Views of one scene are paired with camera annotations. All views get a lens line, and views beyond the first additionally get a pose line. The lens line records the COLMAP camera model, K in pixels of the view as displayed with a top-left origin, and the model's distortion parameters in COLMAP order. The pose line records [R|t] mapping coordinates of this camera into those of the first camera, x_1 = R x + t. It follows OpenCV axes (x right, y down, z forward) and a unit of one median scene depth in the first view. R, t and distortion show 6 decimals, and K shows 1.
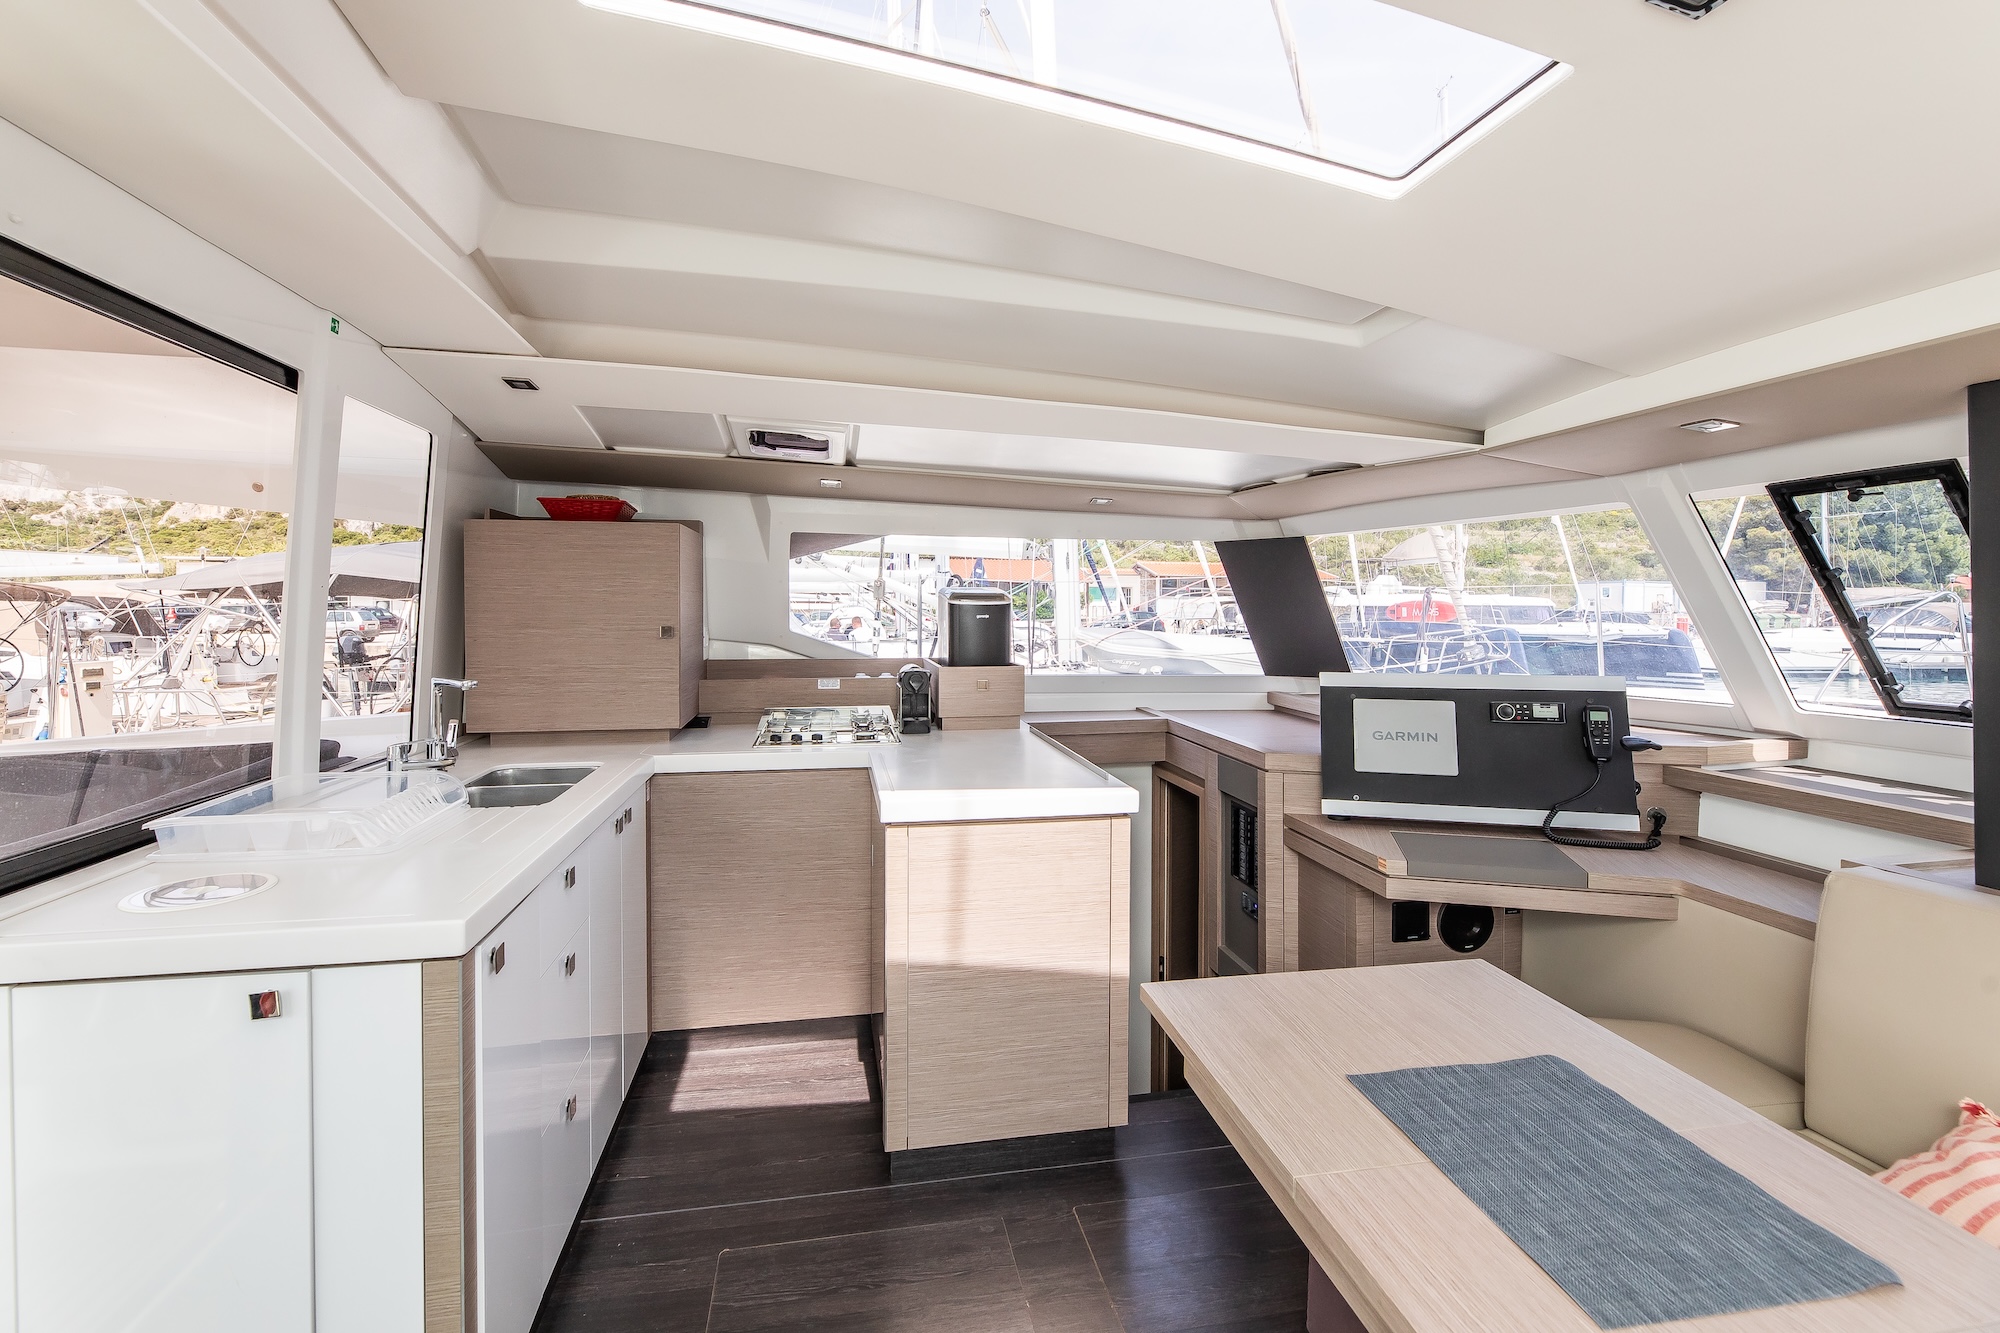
lens RADIAL K [[849.7, 0, 1029.6], [0, 849.7, 625.9], [0, 0, 1]] dist [-0.002464, 0.000010]
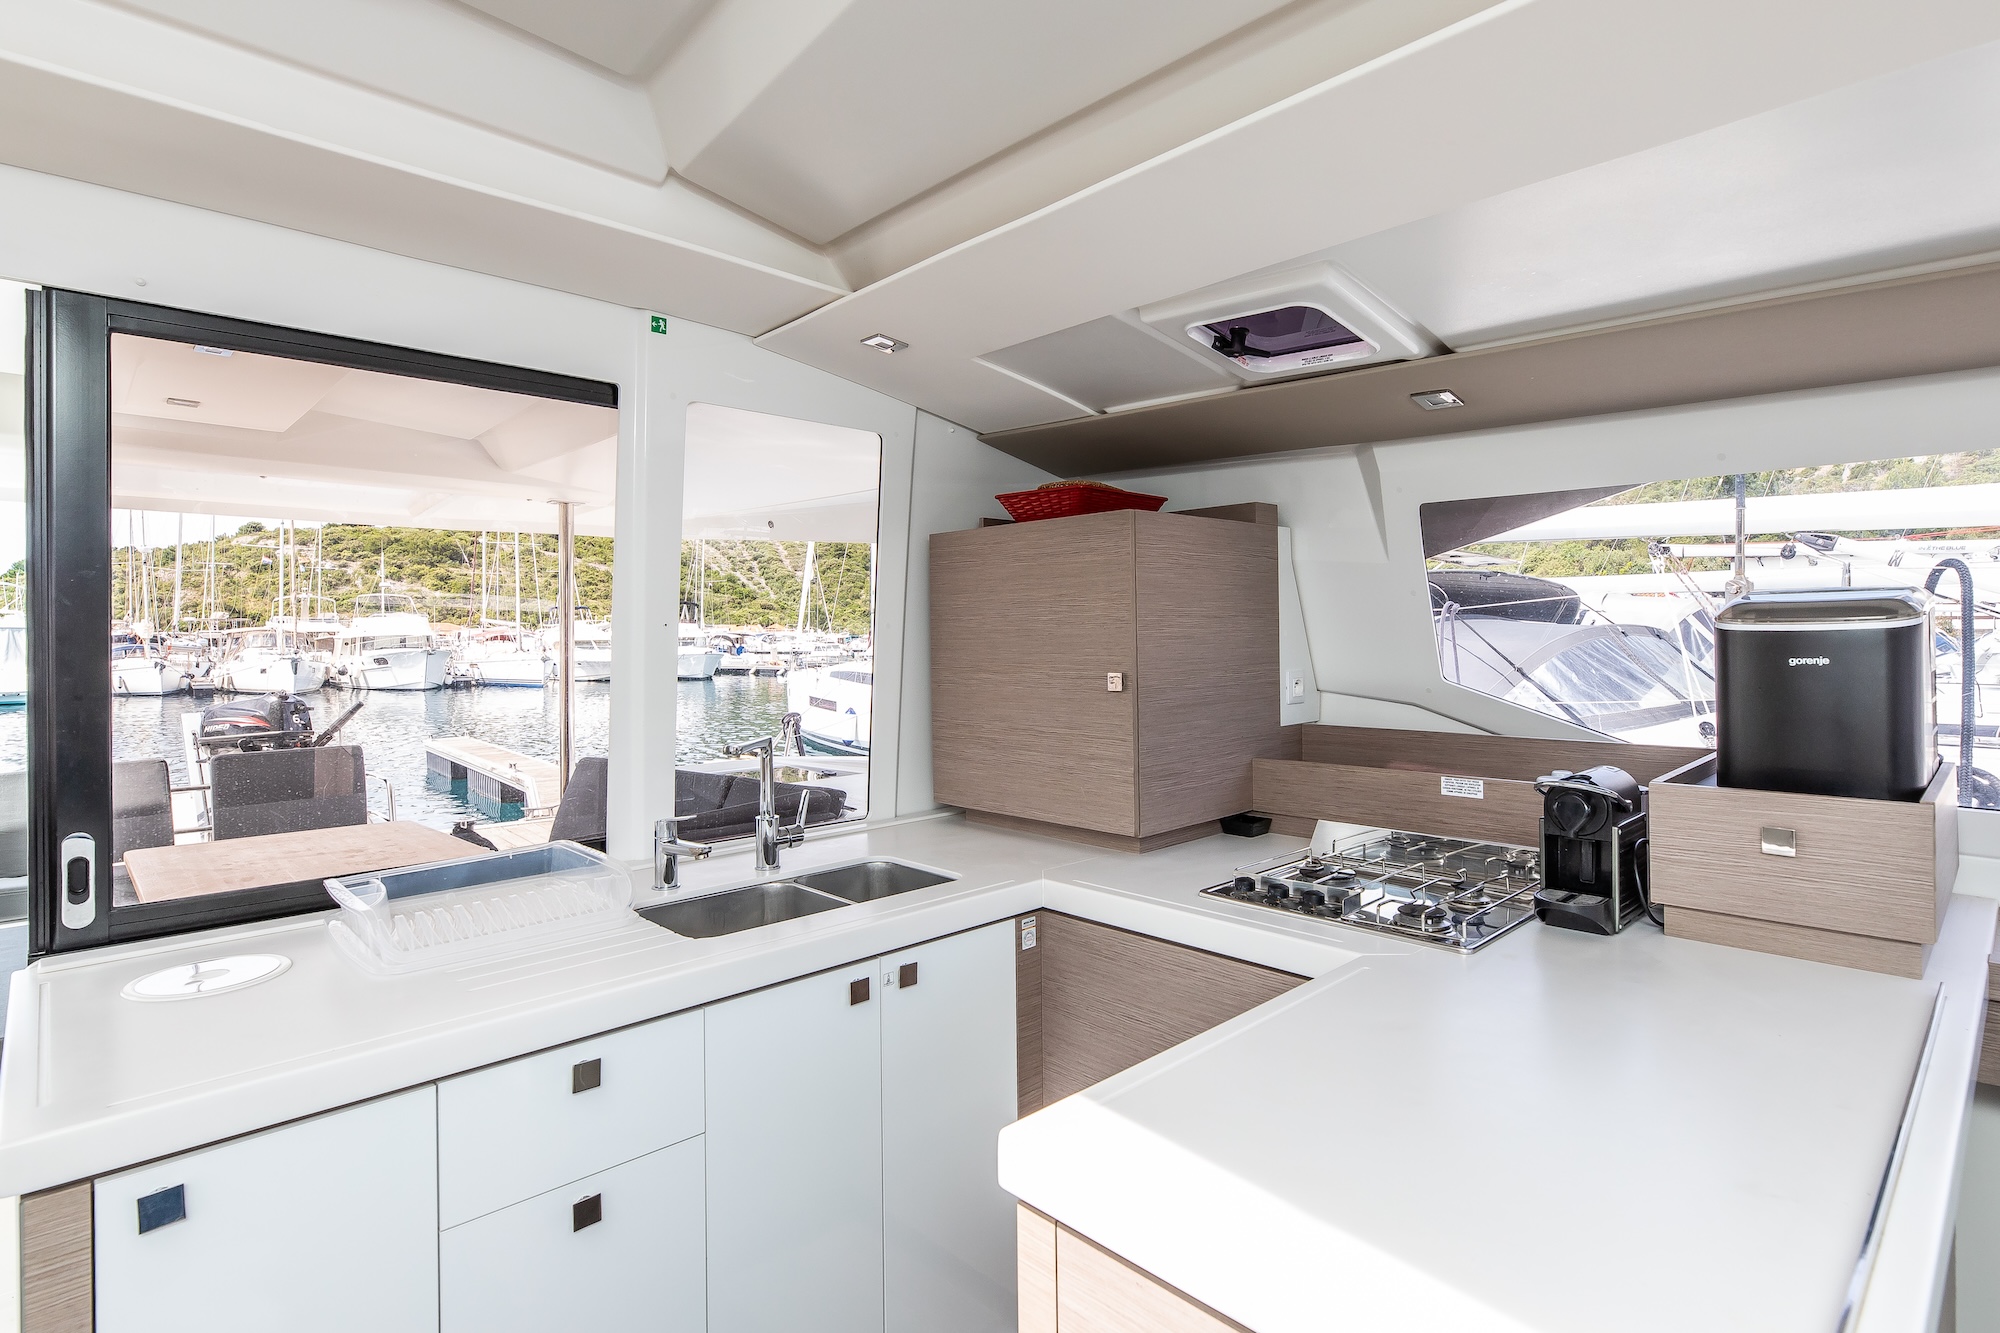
lens RADIAL K [[996.3, 0, 1000.0], [0, 996.3, 666.5], [0, 0, 1]] dist [-0.002830, -0.000005]
pose [[0.515356, 0.012949, -0.856879, 0.186590], [-0.007556, 0.999916, 0.010566, -0.013026], [0.856943, 0.001029, 0.515410, 0.599587]]
